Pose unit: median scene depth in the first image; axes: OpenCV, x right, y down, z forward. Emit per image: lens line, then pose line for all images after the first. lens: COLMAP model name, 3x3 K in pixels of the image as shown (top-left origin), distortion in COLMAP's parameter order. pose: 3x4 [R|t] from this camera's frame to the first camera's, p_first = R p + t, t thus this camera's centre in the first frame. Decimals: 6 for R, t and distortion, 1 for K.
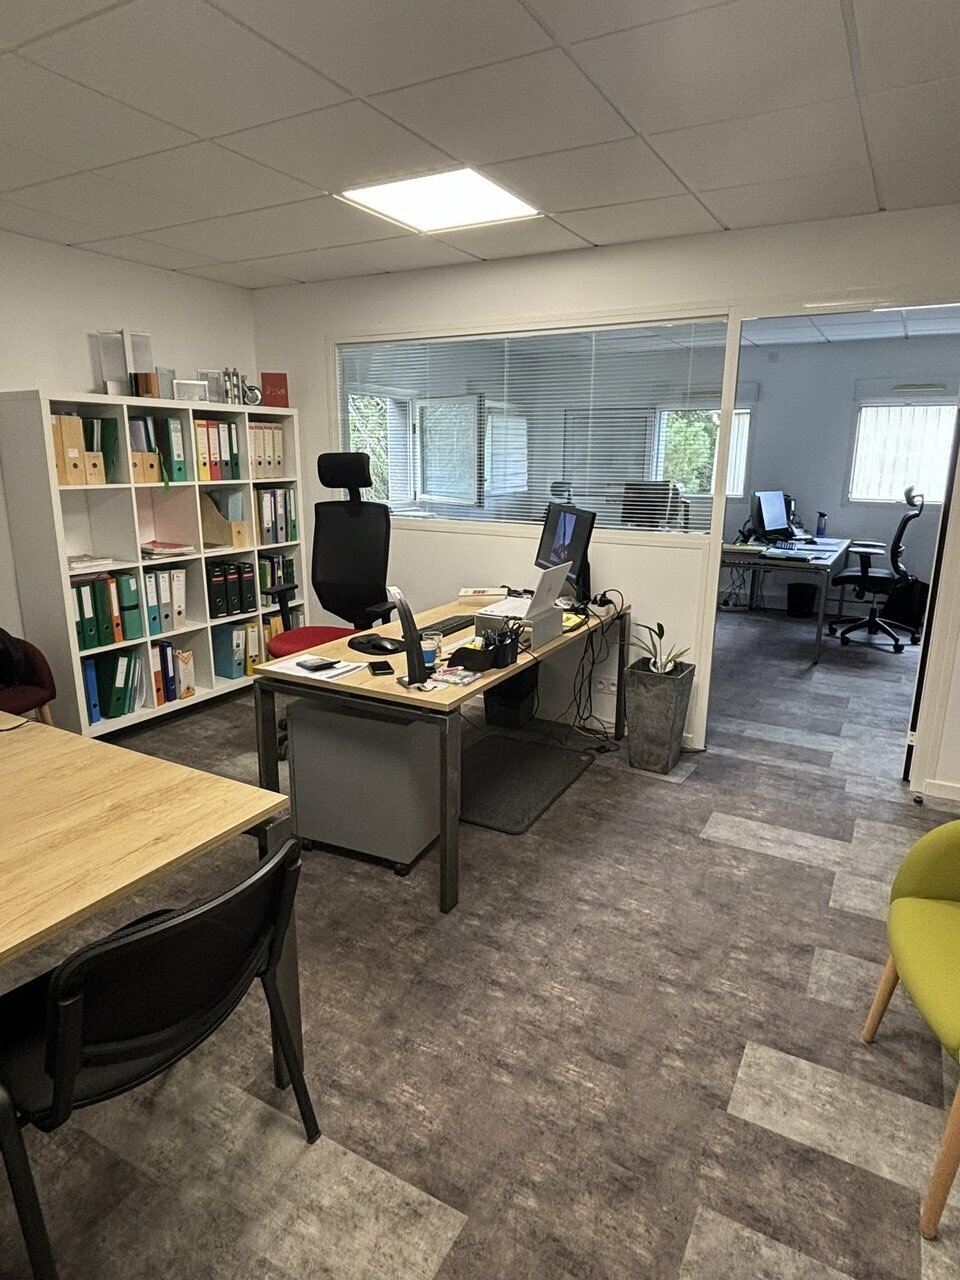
lens RADIAL K [[751.8, 0, 480.0], [0, 751.8, 640.0], [0, 0, 1]] dist [0.094820, -0.122770]
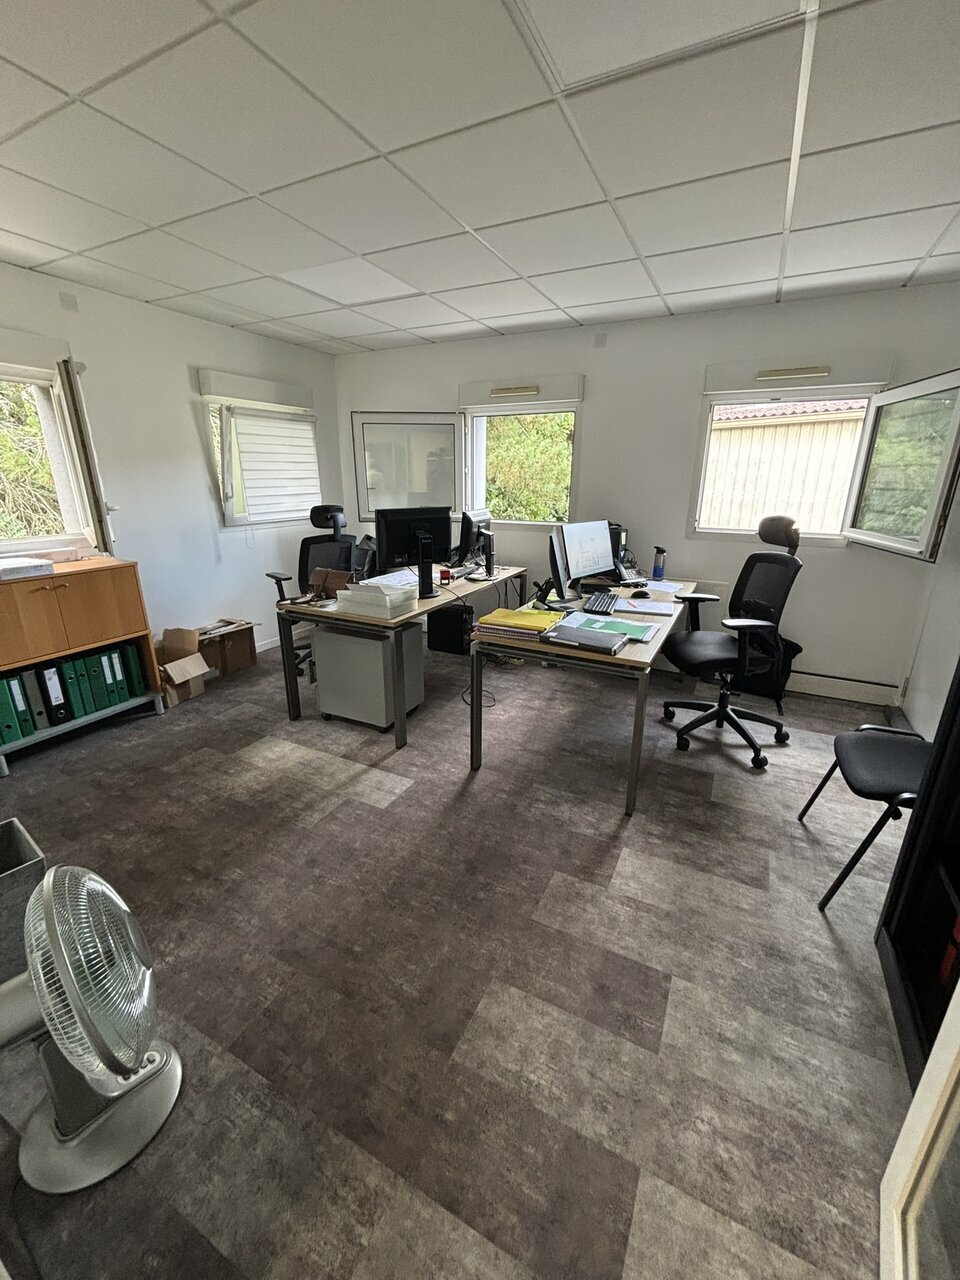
lens RADIAL K [[519.3, 0, 485.4], [0, 519.3, 642.3], [0, 0, 1]] dist [-0.001511, 0.005664]
pose [[0.999085, -0.024116, 0.035335, 0.258166], [0.021637, 0.997387, 0.068931, -0.113155], [-0.036905, -0.068103, 0.996995, 0.495292]]
